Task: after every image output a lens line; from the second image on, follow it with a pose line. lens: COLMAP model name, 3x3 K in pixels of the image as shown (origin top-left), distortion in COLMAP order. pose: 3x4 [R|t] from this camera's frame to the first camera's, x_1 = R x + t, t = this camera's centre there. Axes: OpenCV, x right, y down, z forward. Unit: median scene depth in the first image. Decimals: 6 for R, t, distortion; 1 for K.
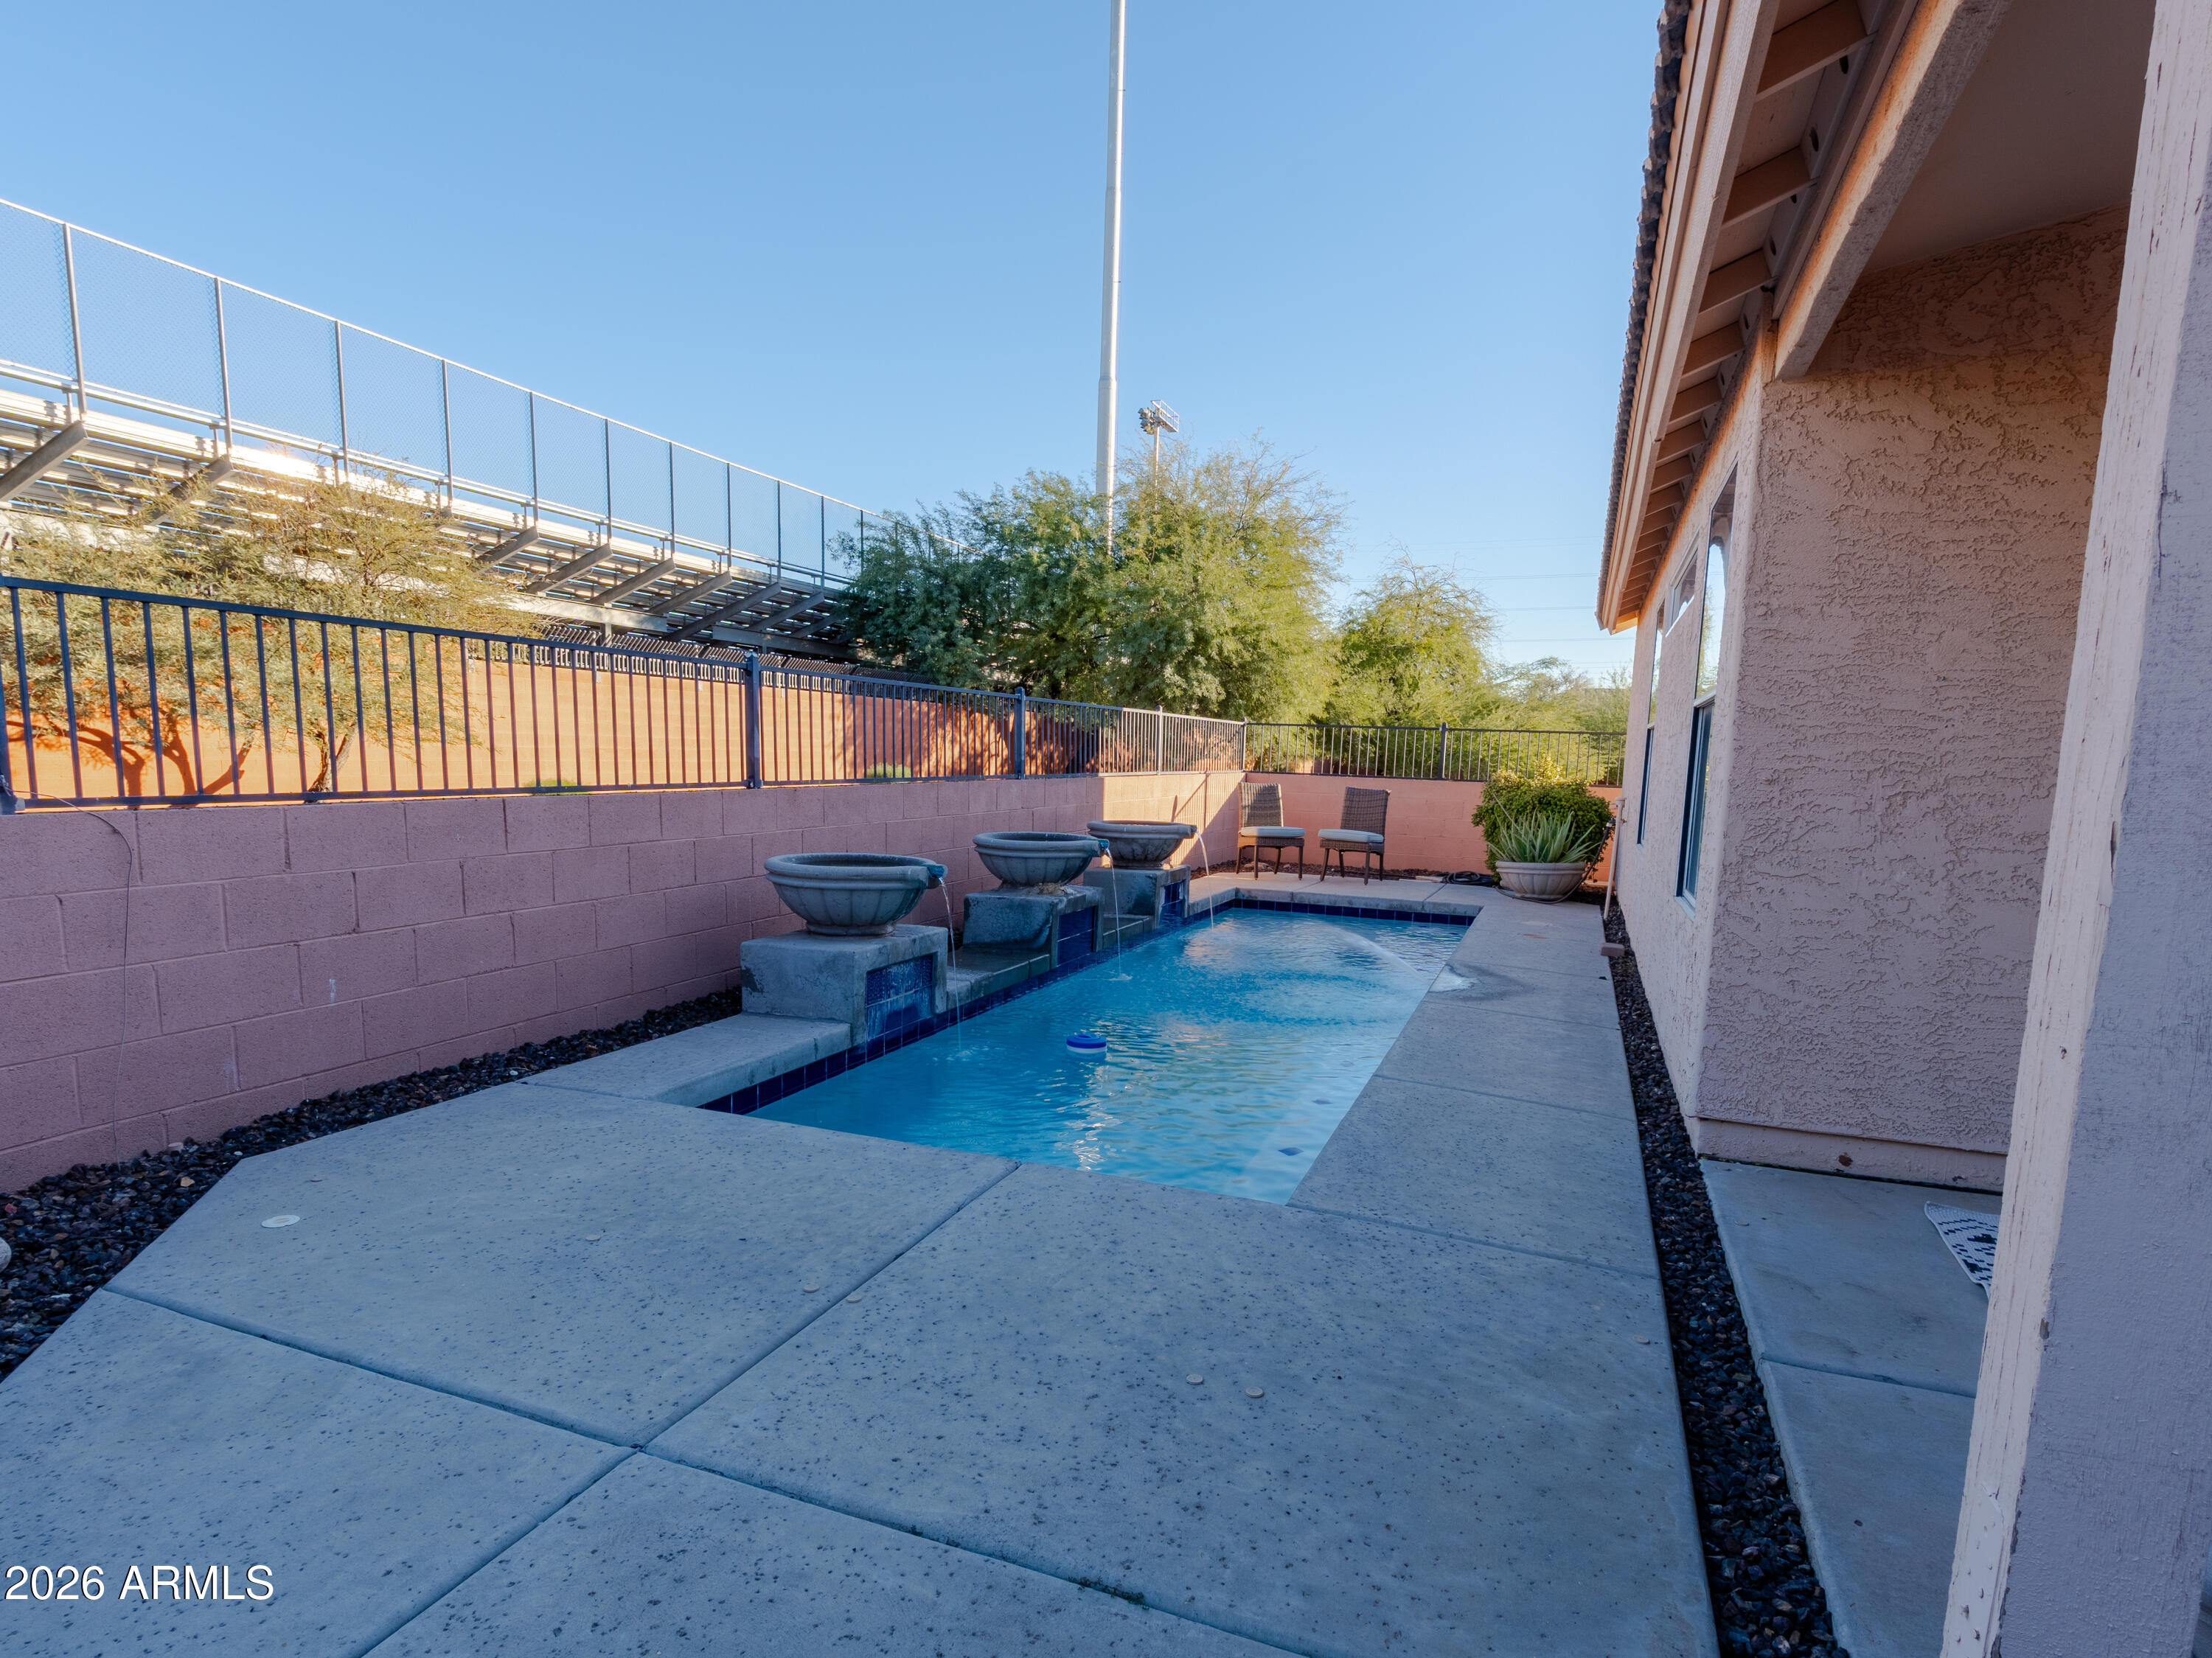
lens RADIAL K [[1166.9, 0, 1133.7], [0, 1166.9, 931.9], [0, 0, 1]] dist [-0.007955, 0.001022]
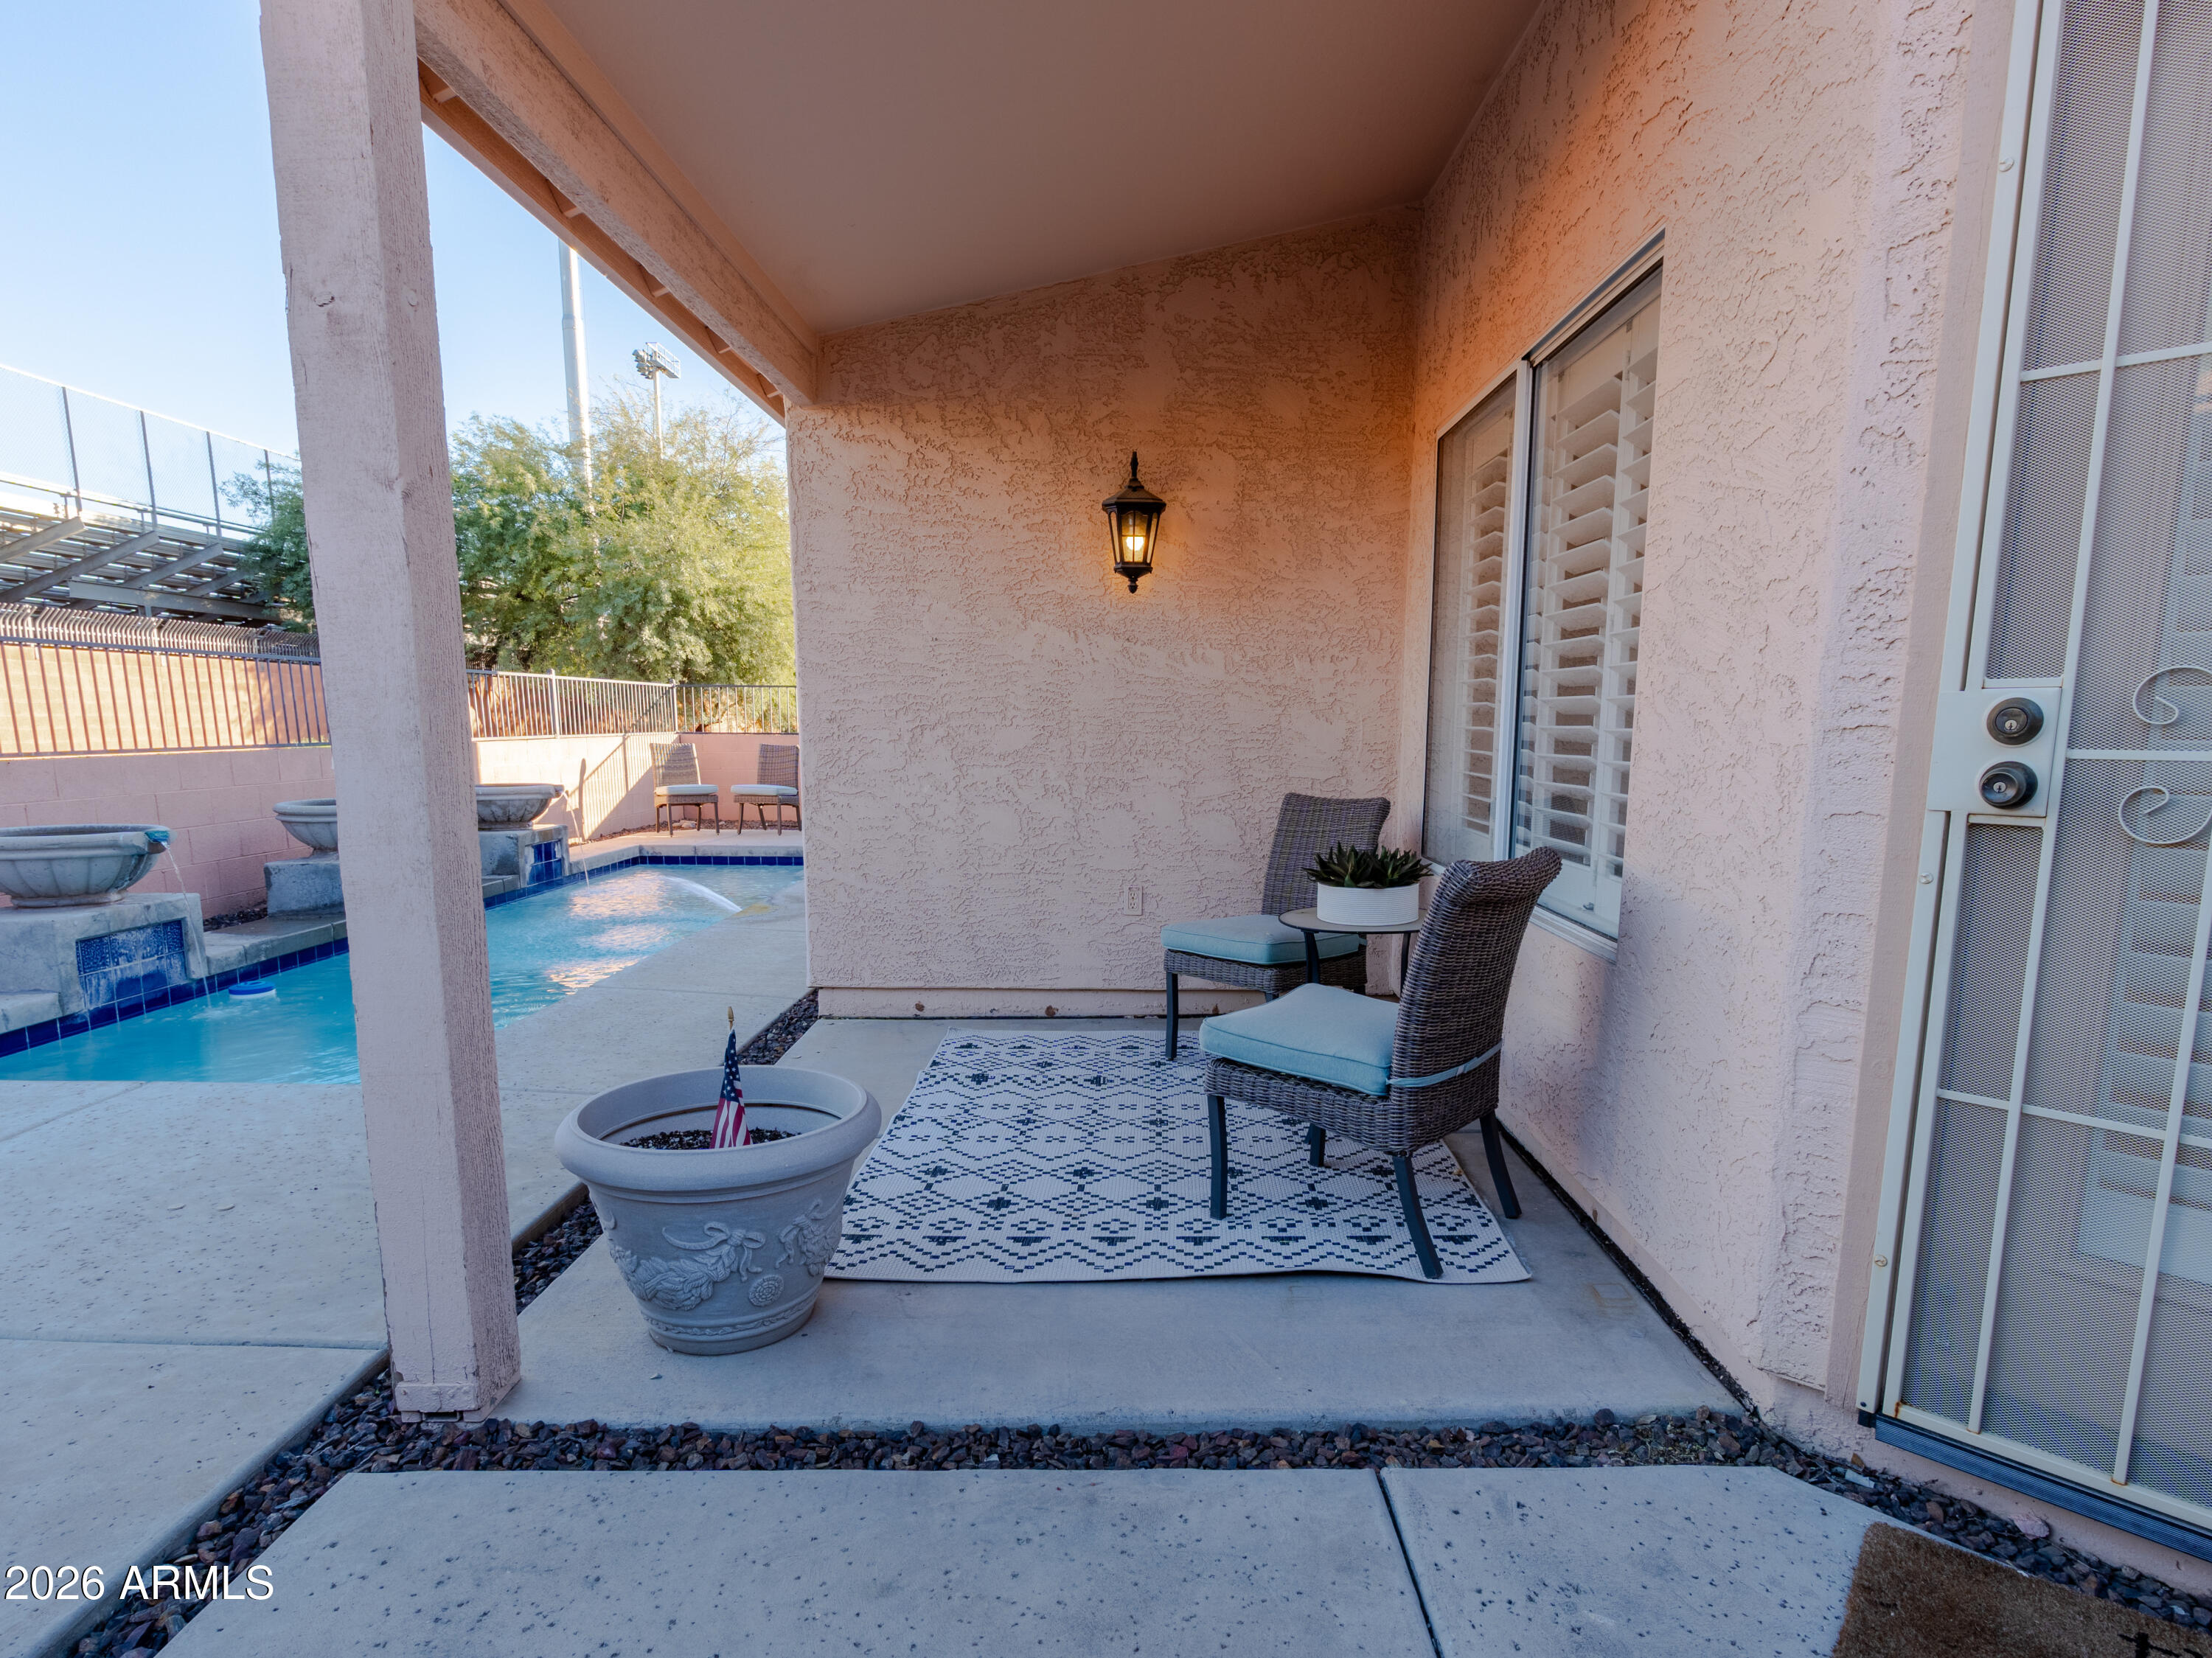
lens RADIAL K [[1166.9, 0, 1102.2], [0, 1166.9, 928.3], [0, 0, 1]] dist [-0.007955, 0.001022]
pose [[0.941786, -0.084770, 0.325350, 0.128456], [0.075290, 0.996292, 0.041642, 0.022728], [-0.327674, -0.014723, 0.944676, -0.106139]]
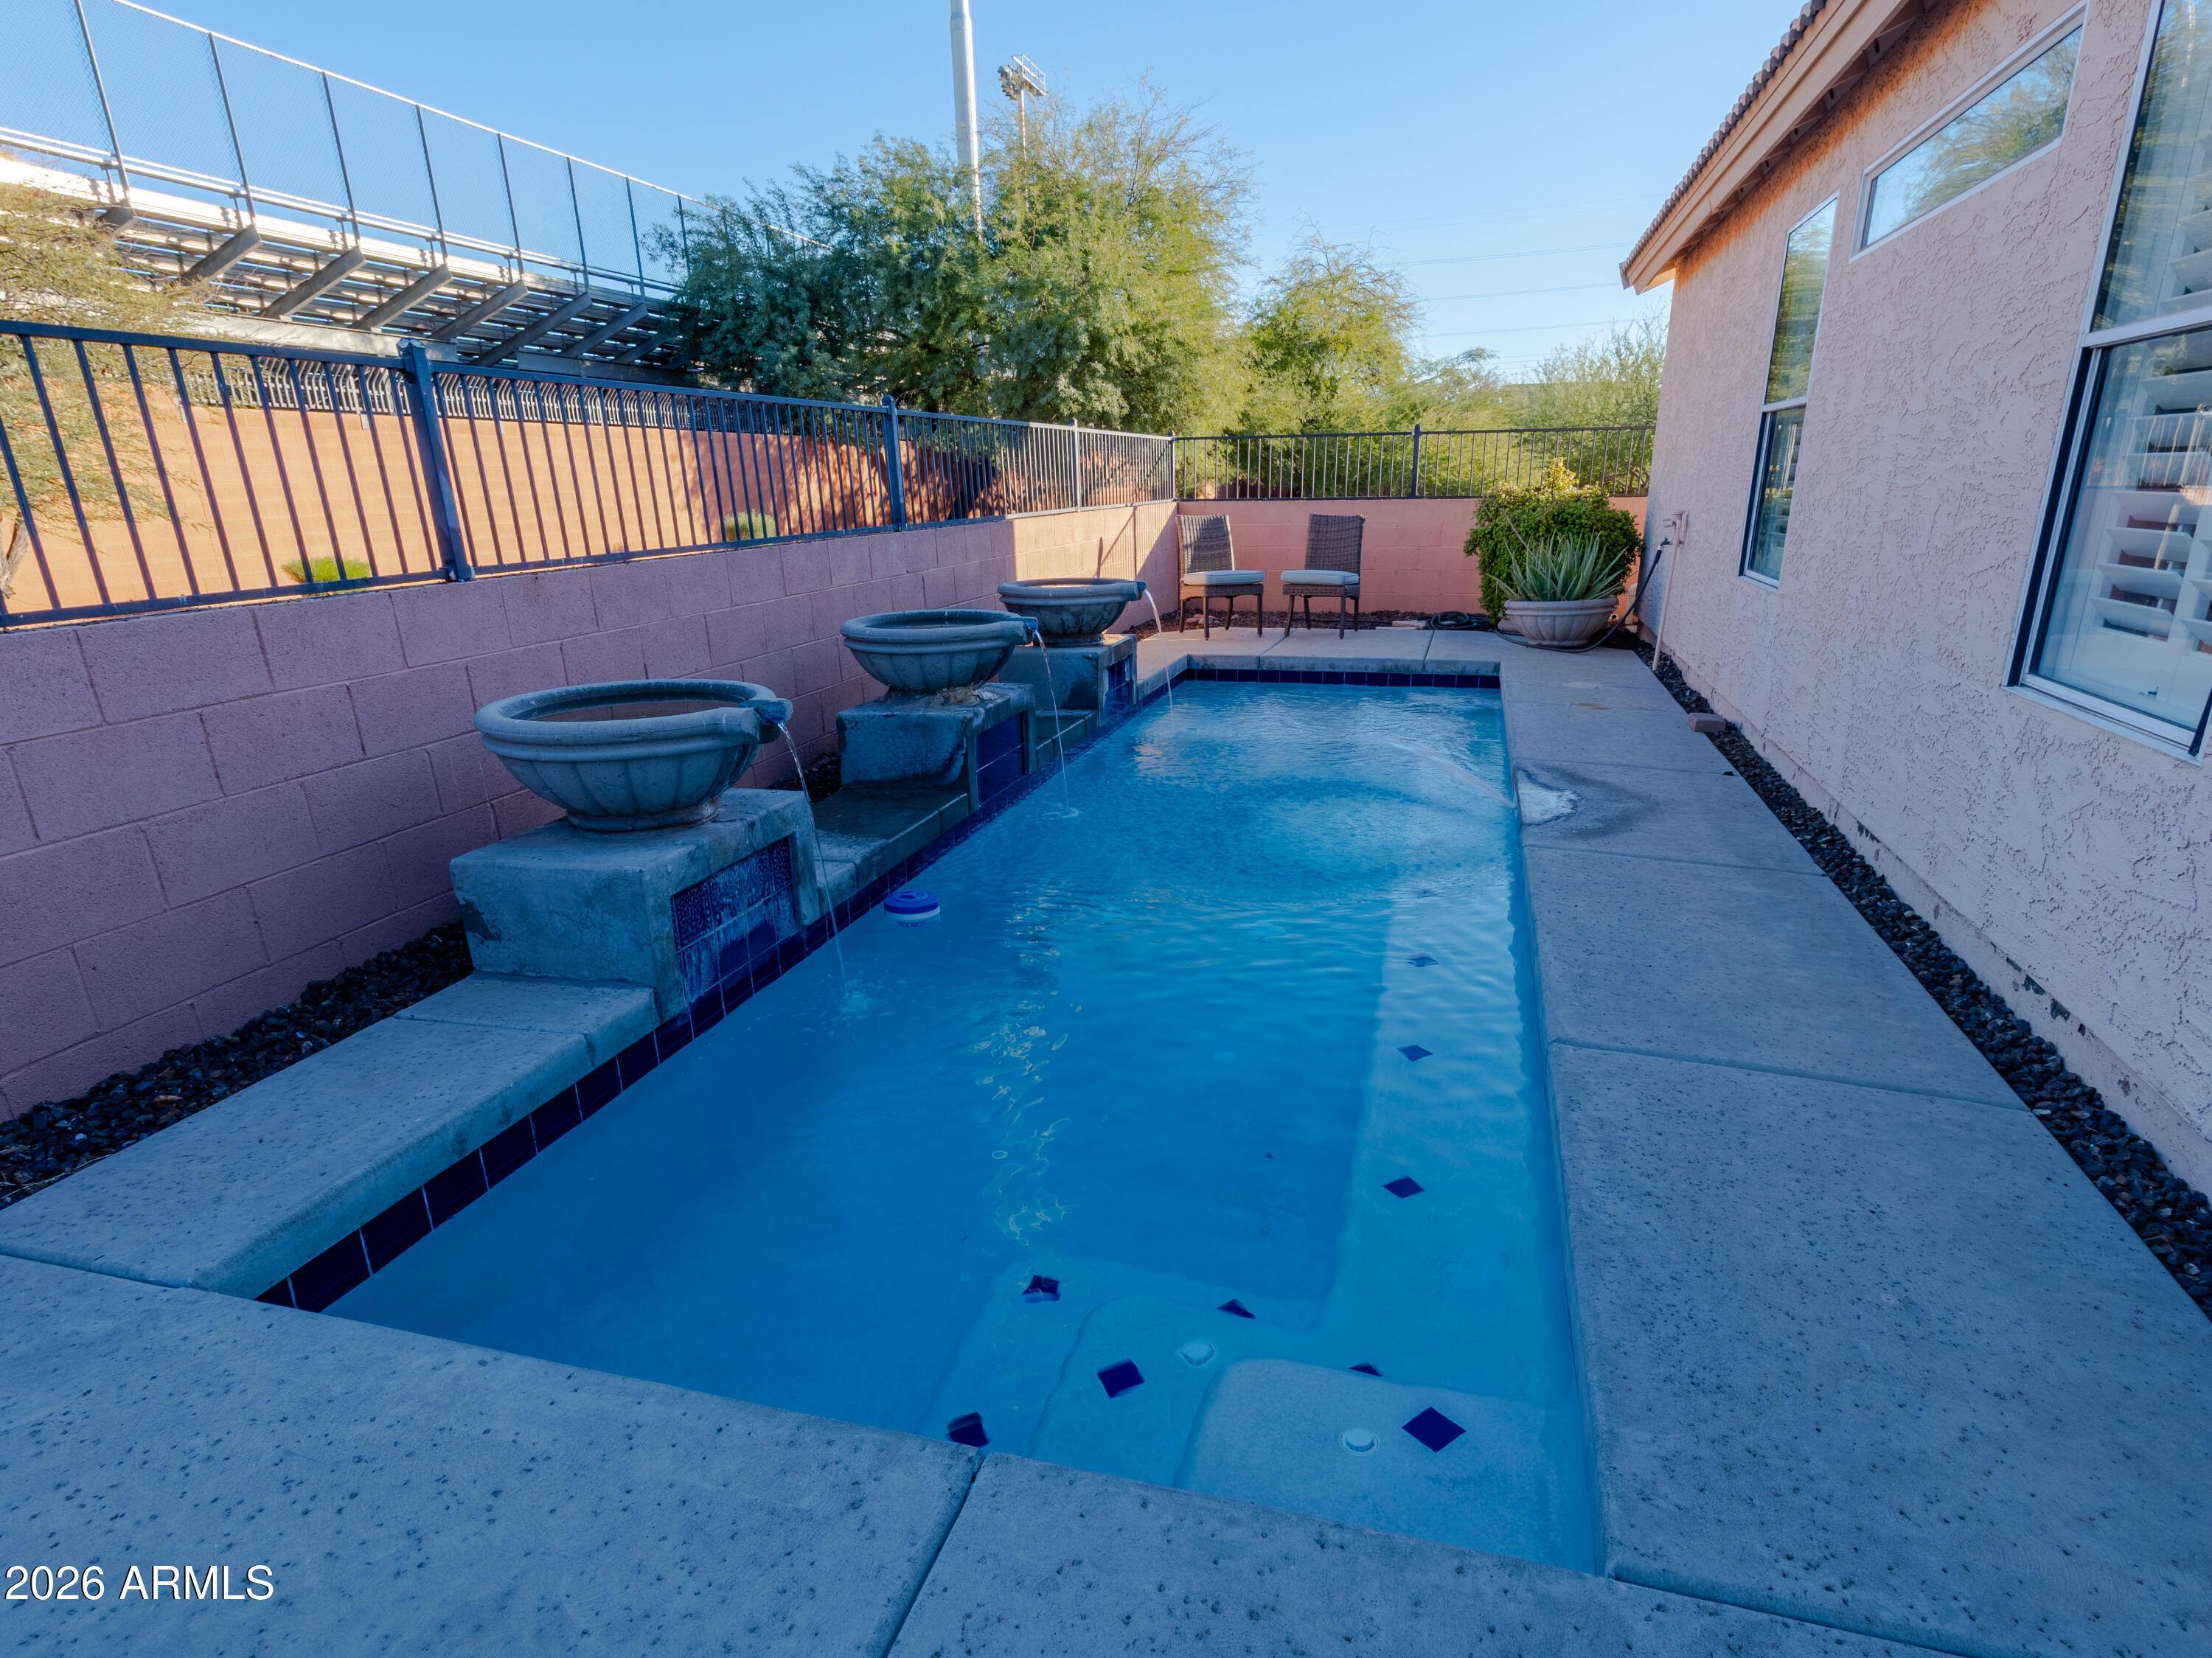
lens RADIAL K [[1166.9, 0, 1123.1], [0, 1166.9, 910.7], [0, 0, 1]] dist [-0.007955, 0.001022]
pose [[0.995350, -0.075630, 0.059652, -0.016518], [0.062193, 0.977497, 0.201575, -0.029746], [-0.073554, -0.196928, 0.977655, 0.186146]]
